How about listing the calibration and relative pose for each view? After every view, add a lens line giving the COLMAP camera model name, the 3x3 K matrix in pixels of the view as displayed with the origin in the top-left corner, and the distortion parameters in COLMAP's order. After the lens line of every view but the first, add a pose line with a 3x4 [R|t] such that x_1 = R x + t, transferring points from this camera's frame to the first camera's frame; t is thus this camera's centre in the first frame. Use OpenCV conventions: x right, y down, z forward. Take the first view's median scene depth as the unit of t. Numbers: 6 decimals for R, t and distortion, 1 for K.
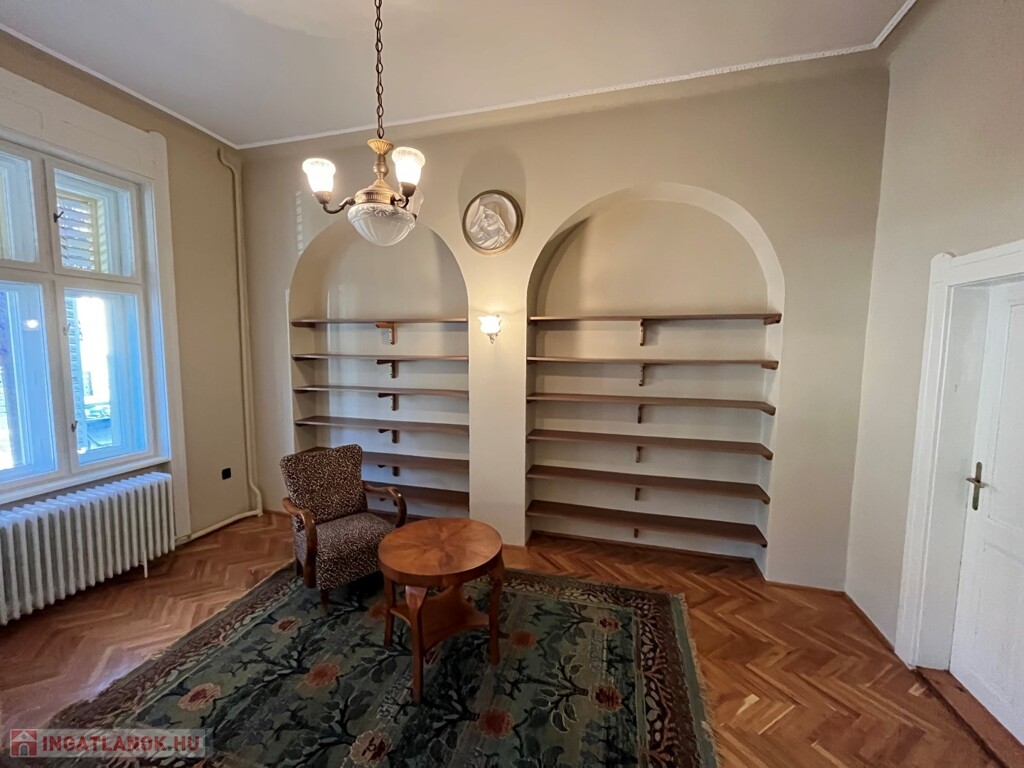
lens RADIAL K [[412.7, 0, 509.7], [0, 412.7, 386.1], [0, 0, 1]] dist [-0.003080, -0.000447]
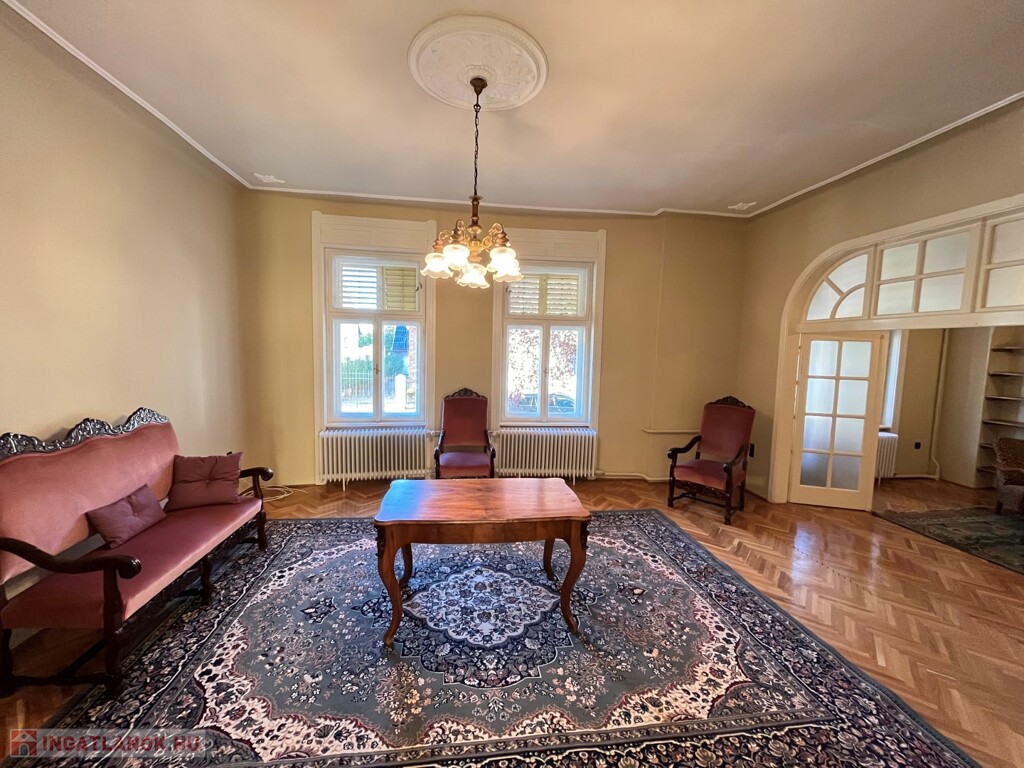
lens RADIAL K [[412.7, 0, 504.5], [0, 412.7, 387.1], [0, 0, 1]] dist [-0.003080, -0.000447]
pose [[0.389685, 0.085241, -0.916995, 0.151322], [-0.111547, 0.992745, 0.044879, 0.129329], [0.914168, 0.084799, 0.396366, -1.437529]]
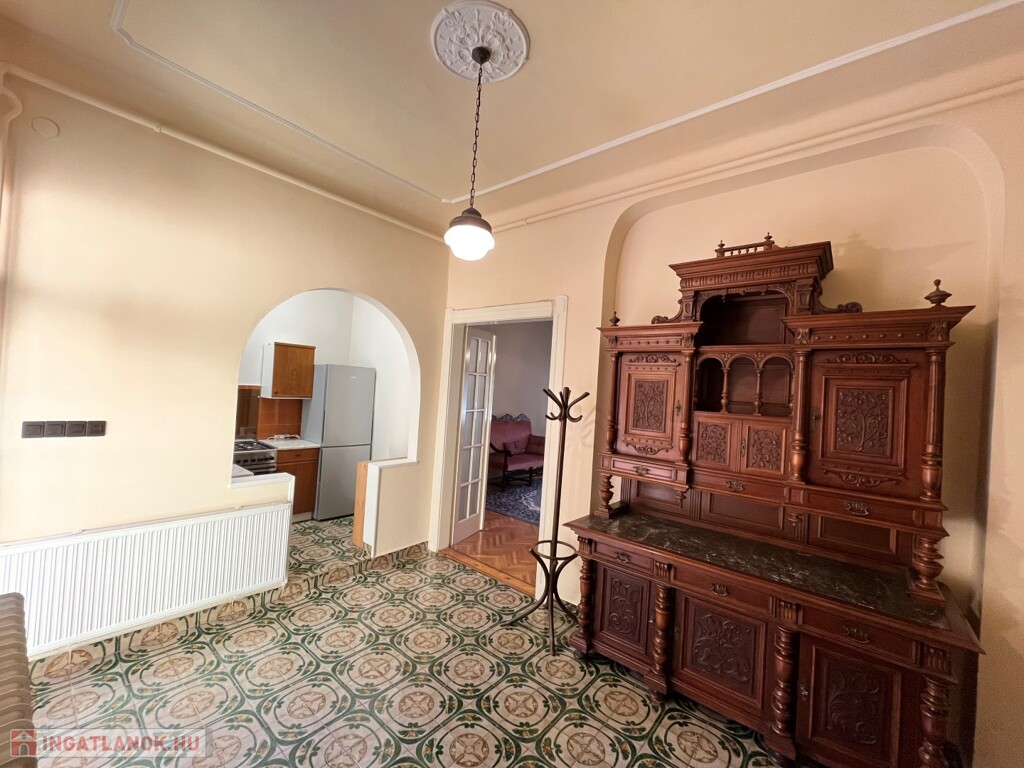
lens RADIAL K [[412.7, 0, 509.1], [0, 412.7, 381.9], [0, 0, 1]] dist [-0.003080, -0.000447]
pose [[-0.405276, -0.049307, -0.912864, 1.522694], [-0.162865, 0.986465, 0.019024, 0.078964], [0.899570, 0.156383, -0.407821, -0.789424]]
